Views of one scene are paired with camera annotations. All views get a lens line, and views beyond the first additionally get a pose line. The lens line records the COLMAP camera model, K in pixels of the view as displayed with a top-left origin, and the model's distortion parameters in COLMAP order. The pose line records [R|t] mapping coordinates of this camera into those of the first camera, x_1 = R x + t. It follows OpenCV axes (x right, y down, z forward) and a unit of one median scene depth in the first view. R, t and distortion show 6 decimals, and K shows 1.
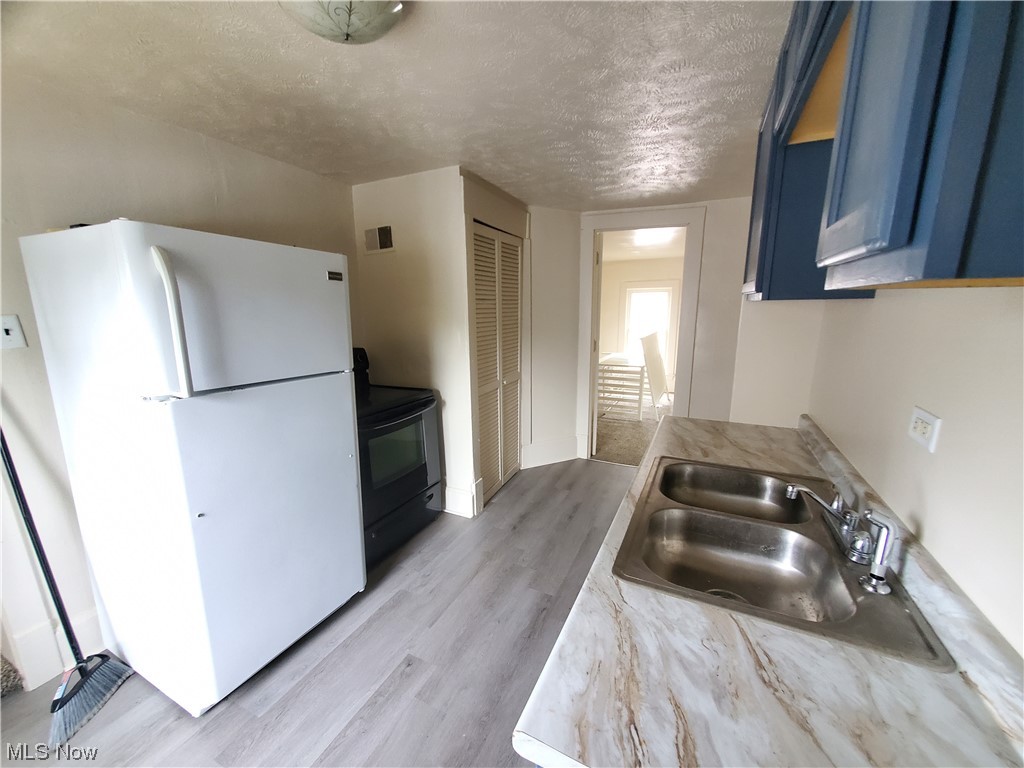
lens RADIAL K [[406.5, 0, 515.6], [0, 406.5, 399.1], [0, 0, 1]] dist [-0.008472, 0.004134]
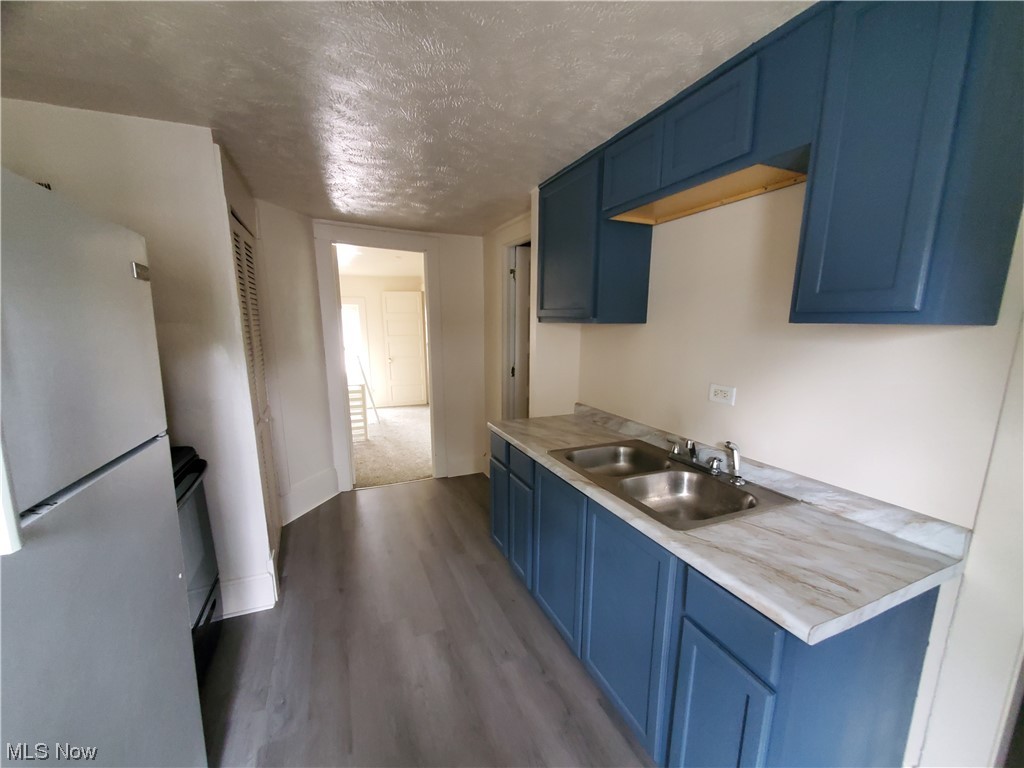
lens RADIAL K [[406.5, 0, 515.6], [0, 406.5, 399.1], [0, 0, 1]] dist [-0.008472, 0.004134]
pose [[0.655759, -0.128762, 0.743909, -0.545211], [0.156202, 0.987168, 0.033174, -0.063325], [-0.738635, 0.094446, 0.667457, 0.245780]]
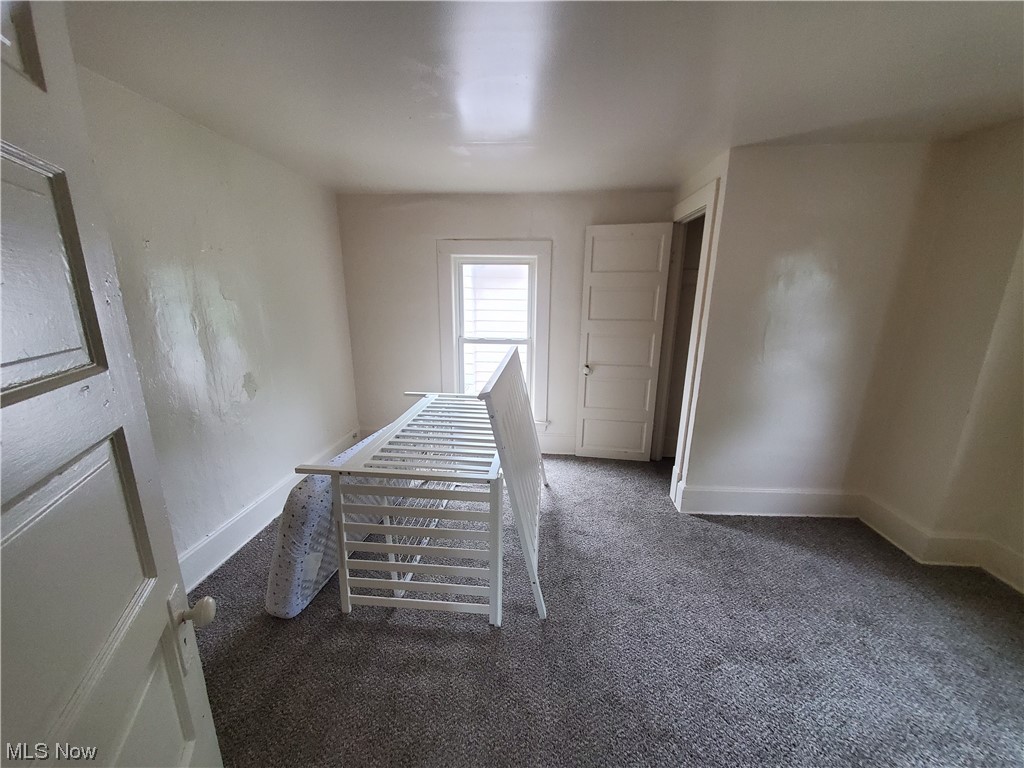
lens RADIAL K [[404.1, 0, 512.7], [0, 404.1, 396.8], [0, 0, 1]] dist [-0.001328, 0.000018]
pose [[0.935476, -0.071049, 0.346174, 0.665318], [0.059369, 0.997255, 0.044241, -0.483003], [-0.348367, -0.020835, 0.937127, 2.118021]]
